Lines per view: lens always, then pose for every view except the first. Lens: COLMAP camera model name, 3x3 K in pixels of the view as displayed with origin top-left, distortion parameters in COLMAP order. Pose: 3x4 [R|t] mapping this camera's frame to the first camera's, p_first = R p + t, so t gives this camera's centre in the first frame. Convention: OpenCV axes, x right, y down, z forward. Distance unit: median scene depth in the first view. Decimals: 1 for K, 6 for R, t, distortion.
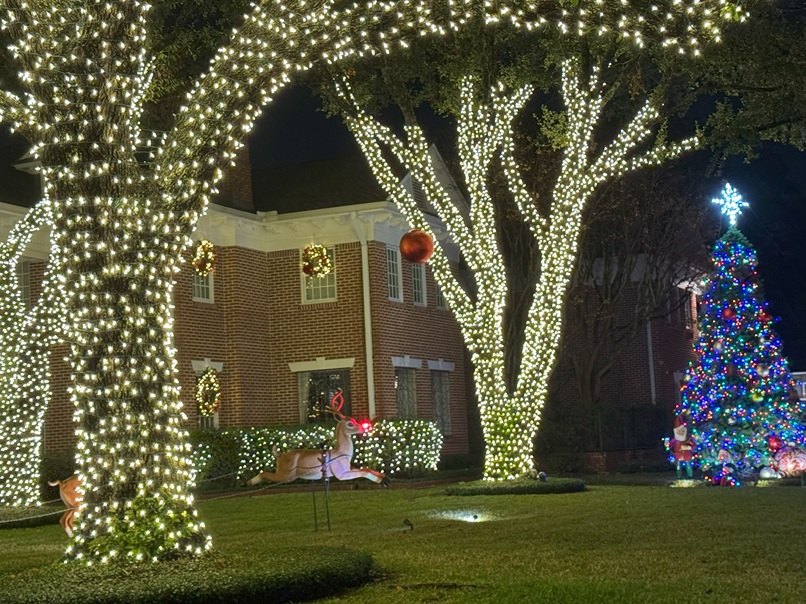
lens RADIAL K [[1370.0, 0, 403.2], [0, 1370.0, 296.5], [0, 0, 1]] dist [0.123279, 0.000000]
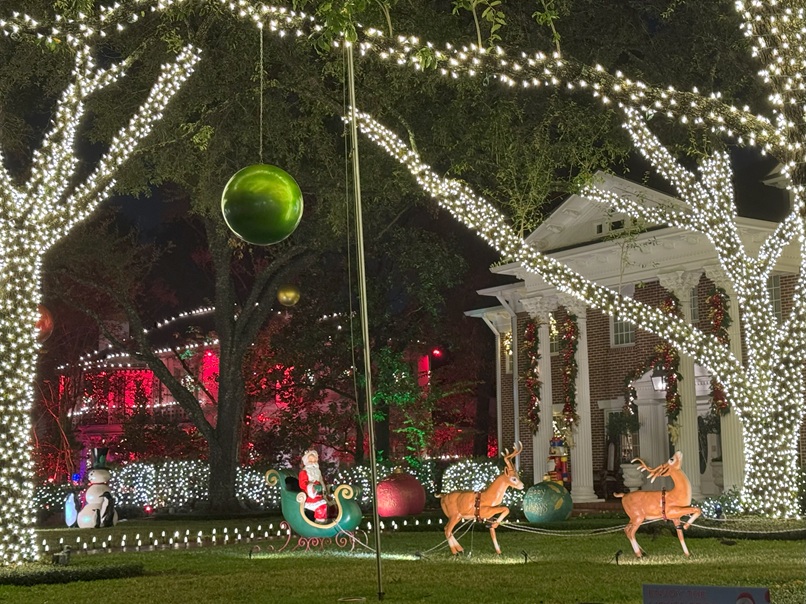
lens RADIAL K [[1370.0, 0, 405.2], [0, 1370.0, 298.7], [0, 0, 1]] dist [0.123279, 0.000000]
pose [[0.863386, -0.026312, -0.503857, 0.001704], [0.022682, 0.999654, -0.013337, -0.001606], [0.504034, 0.000087, 0.863684, -0.010982]]
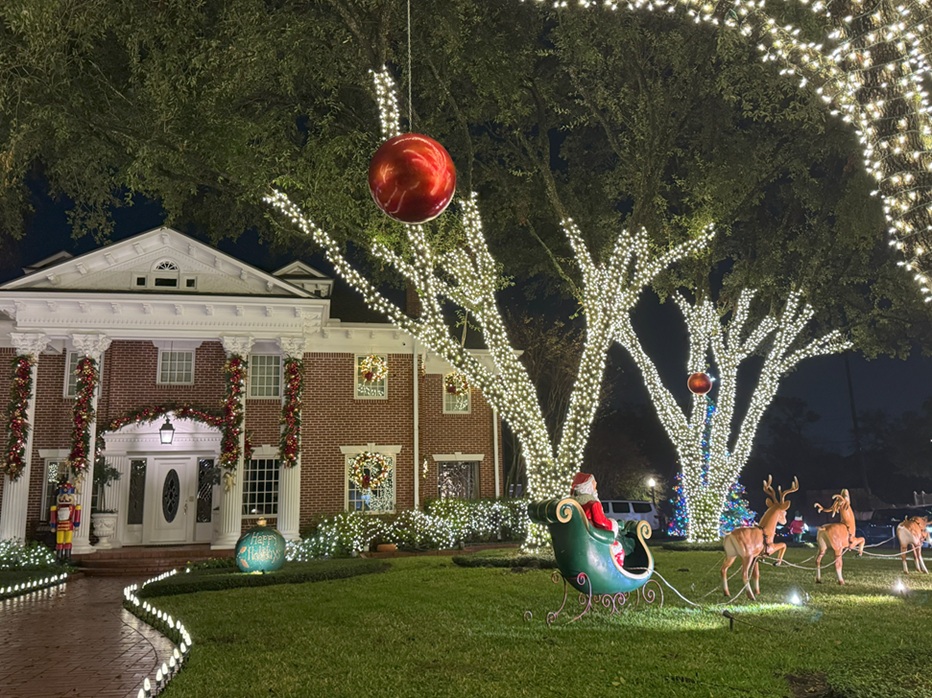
lens RADIAL K [[817.5, 0, 468.3], [0, 817.5, 344.9], [0, 0, 1]] dist [0.133726, -0.247766]
pose [[0.811723, 0.152533, 0.563773, -0.809780], [-0.082692, 0.985585, -0.147596, 0.087577], [-0.578159, 0.073188, 0.812635, 0.439541]]
